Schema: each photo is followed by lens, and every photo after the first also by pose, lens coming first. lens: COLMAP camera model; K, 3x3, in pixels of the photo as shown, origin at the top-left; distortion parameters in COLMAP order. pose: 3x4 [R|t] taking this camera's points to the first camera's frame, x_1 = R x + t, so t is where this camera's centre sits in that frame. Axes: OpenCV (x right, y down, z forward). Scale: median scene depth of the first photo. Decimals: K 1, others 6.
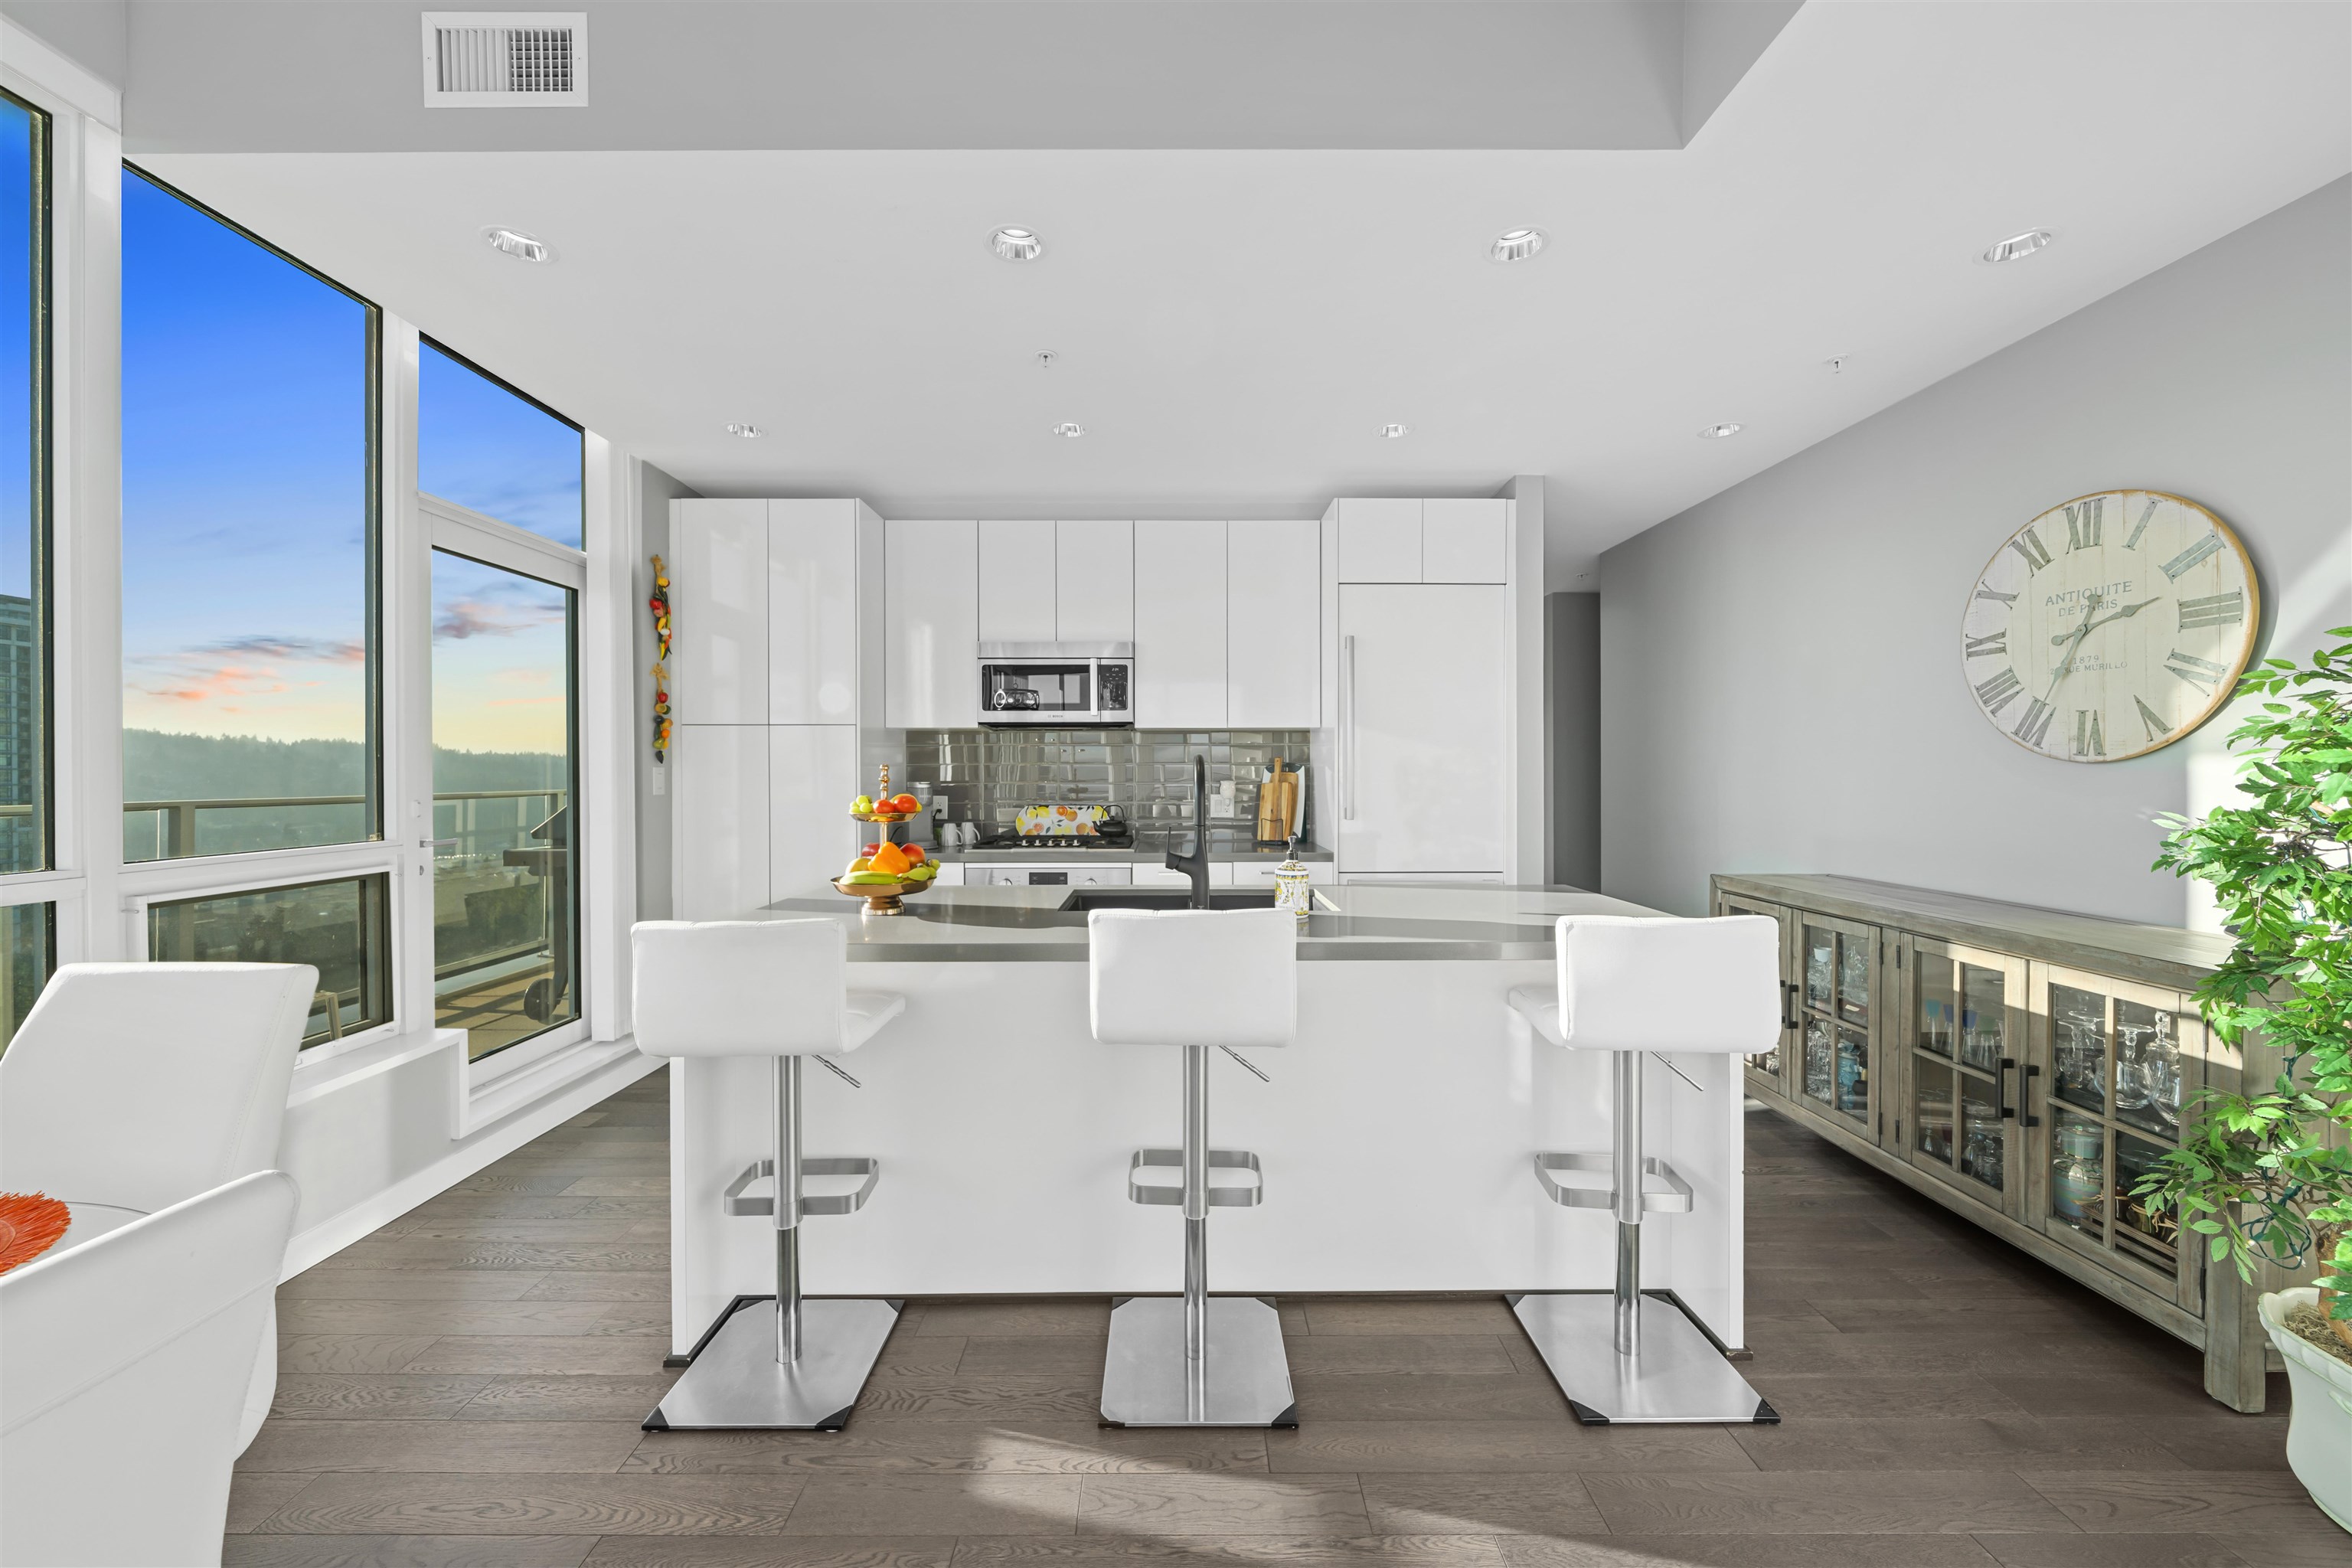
lens RADIAL K [[826.3, 0, 1188.1], [0, 826.3, 782.1], [0, 0, 1]] dist [-0.000195, 0.000004]
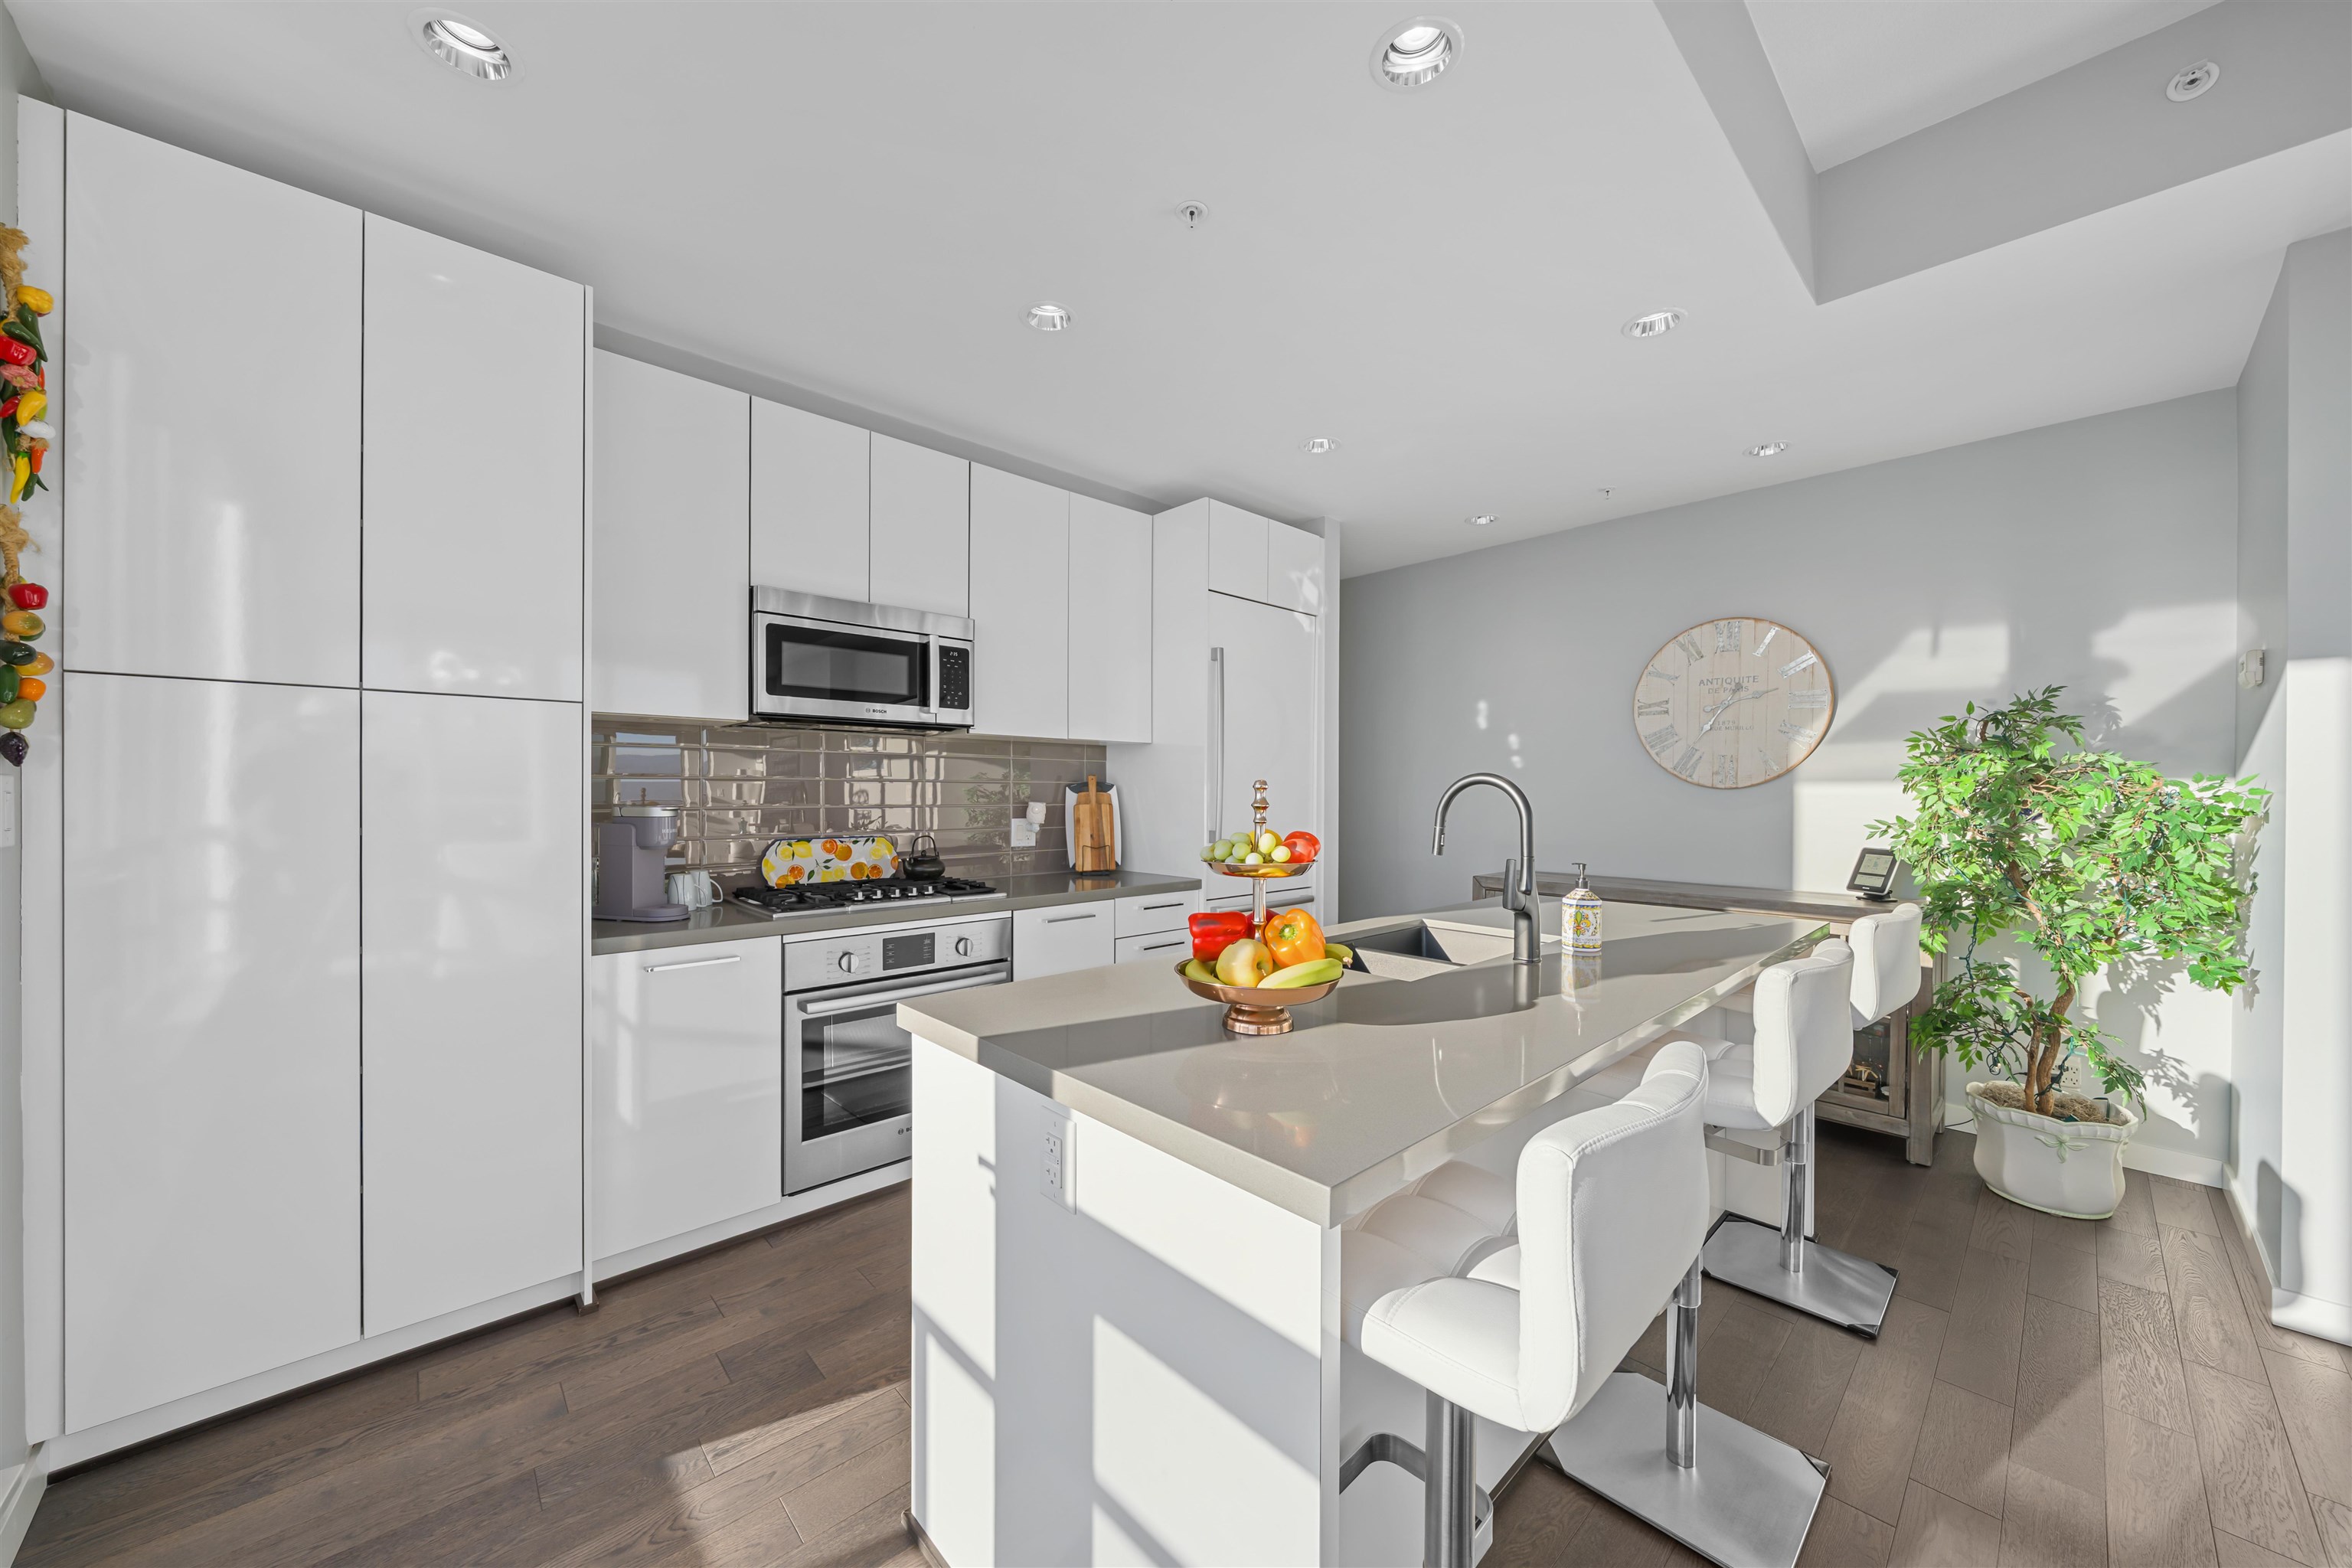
lens RADIAL K [[826.3, 0, 1175.3], [0, 826.3, 796.1], [0, 0, 1]] dist [-0.000195, 0.000004]
pose [[0.747371, -0.001106, 0.664406, -0.435648], [0.002999, 0.999994, -0.001709, -0.006186], [-0.664400, 0.003269, 0.747370, 0.310134]]
